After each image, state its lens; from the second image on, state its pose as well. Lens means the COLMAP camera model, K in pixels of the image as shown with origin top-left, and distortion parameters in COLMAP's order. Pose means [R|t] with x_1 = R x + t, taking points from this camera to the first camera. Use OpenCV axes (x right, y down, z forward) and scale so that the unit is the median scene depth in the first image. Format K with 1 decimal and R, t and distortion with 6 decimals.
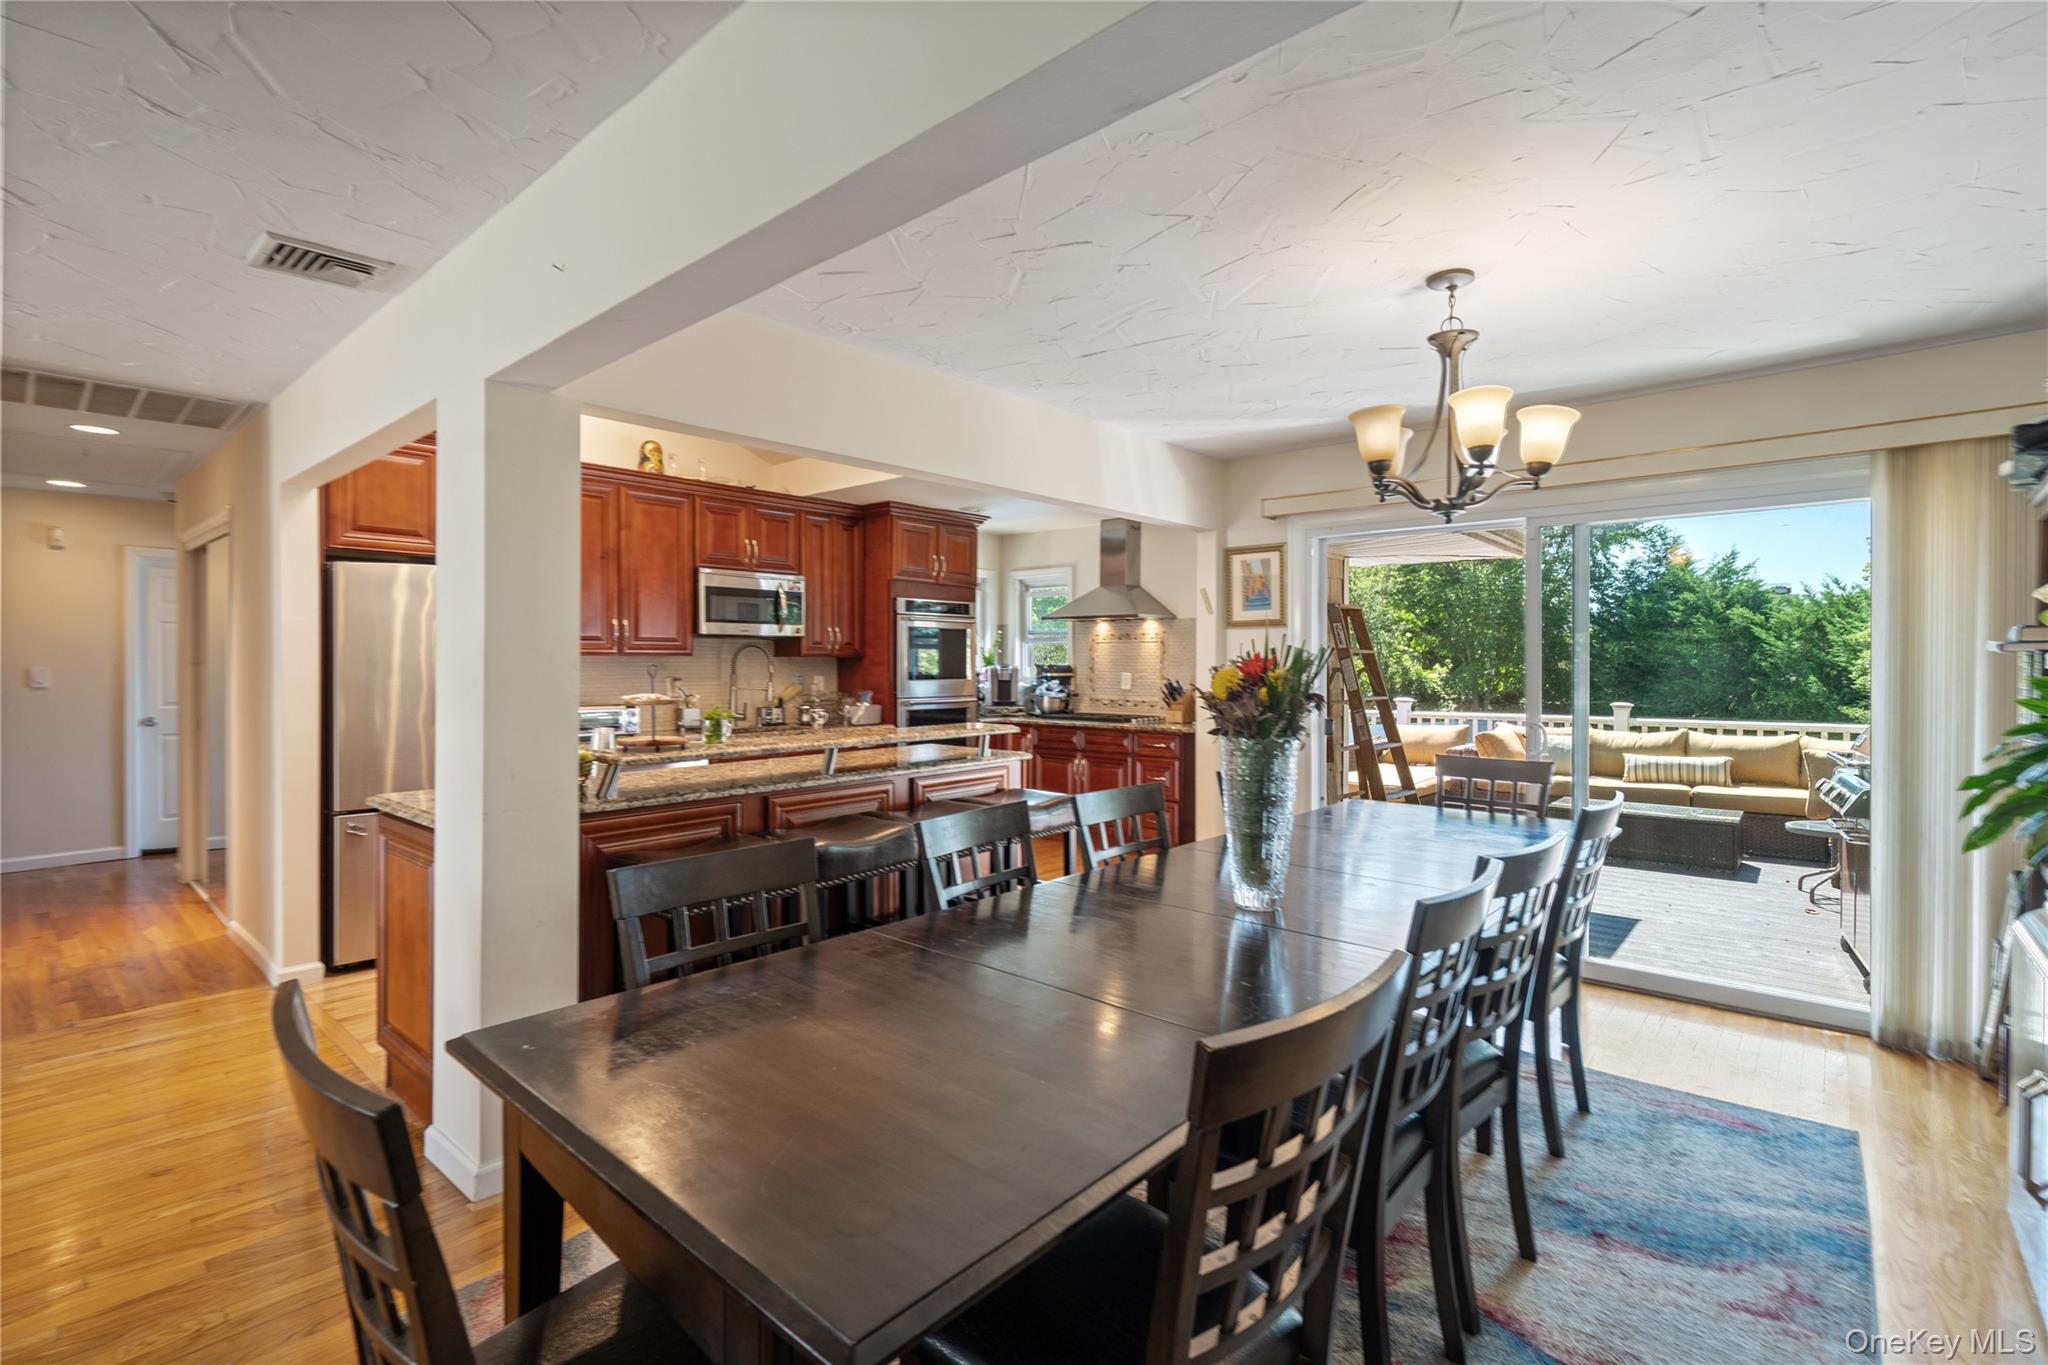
lens RADIAL K [[941.8, 0, 1026.0], [0, 941.8, 678.4], [0, 0, 1]] dist [0.000606, 0.000084]
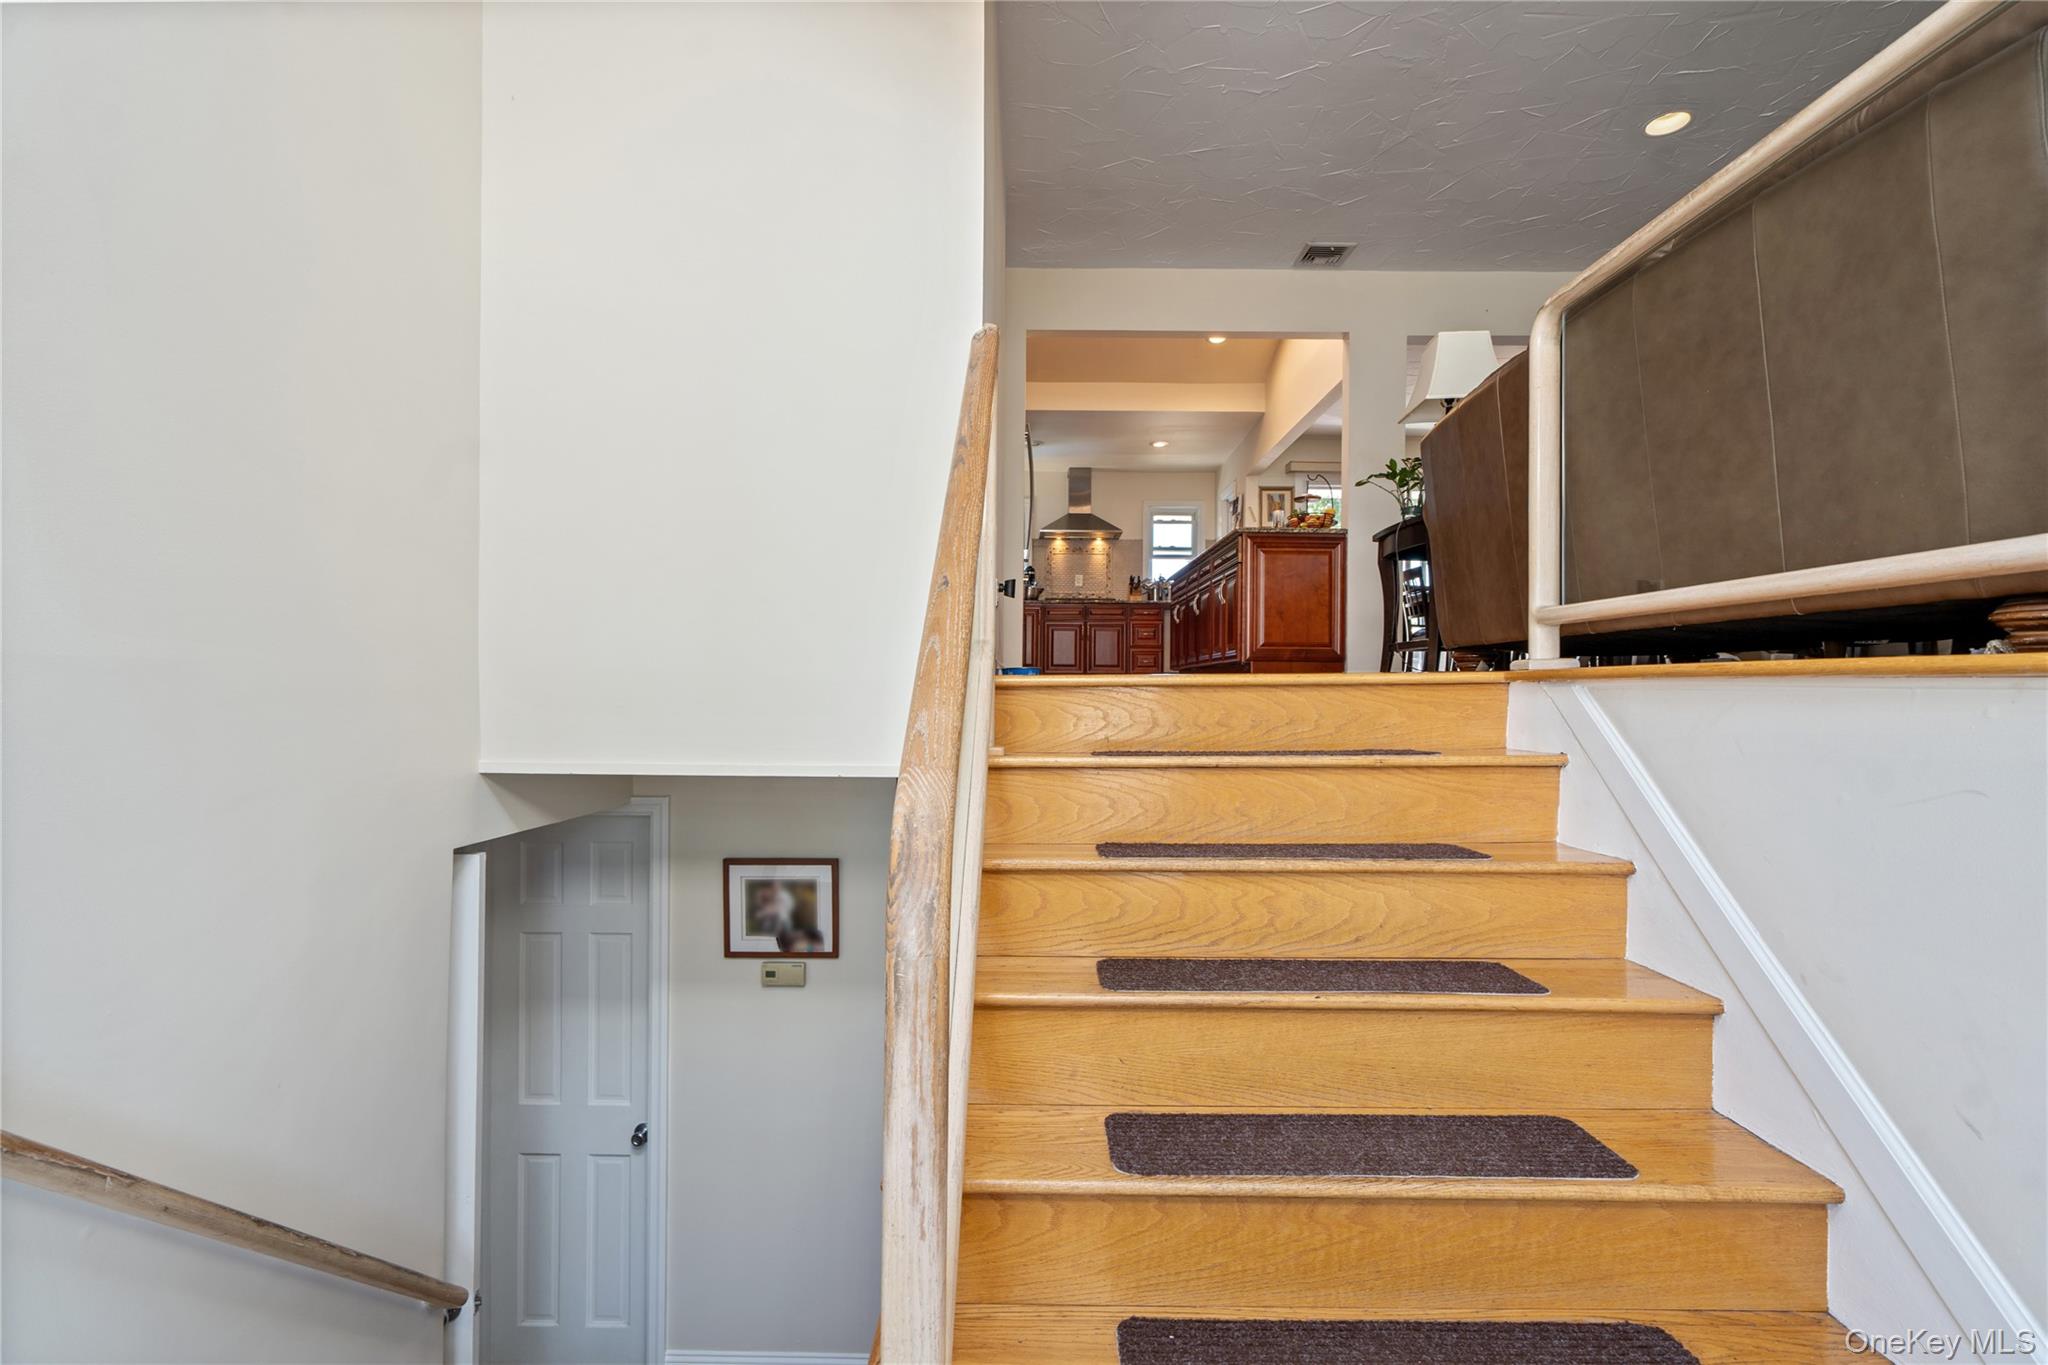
lens RADIAL K [[941.8, 0, 1026.0], [0, 941.8, 678.4], [0, 0, 1]] dist [0.000606, 0.000084]
pose [[0.752297, 0.018071, 0.658576, -1.168031], [0.002759, 0.999529, -0.030579, 0.253892], [-0.658818, 0.024822, 0.751893, -0.053179]]
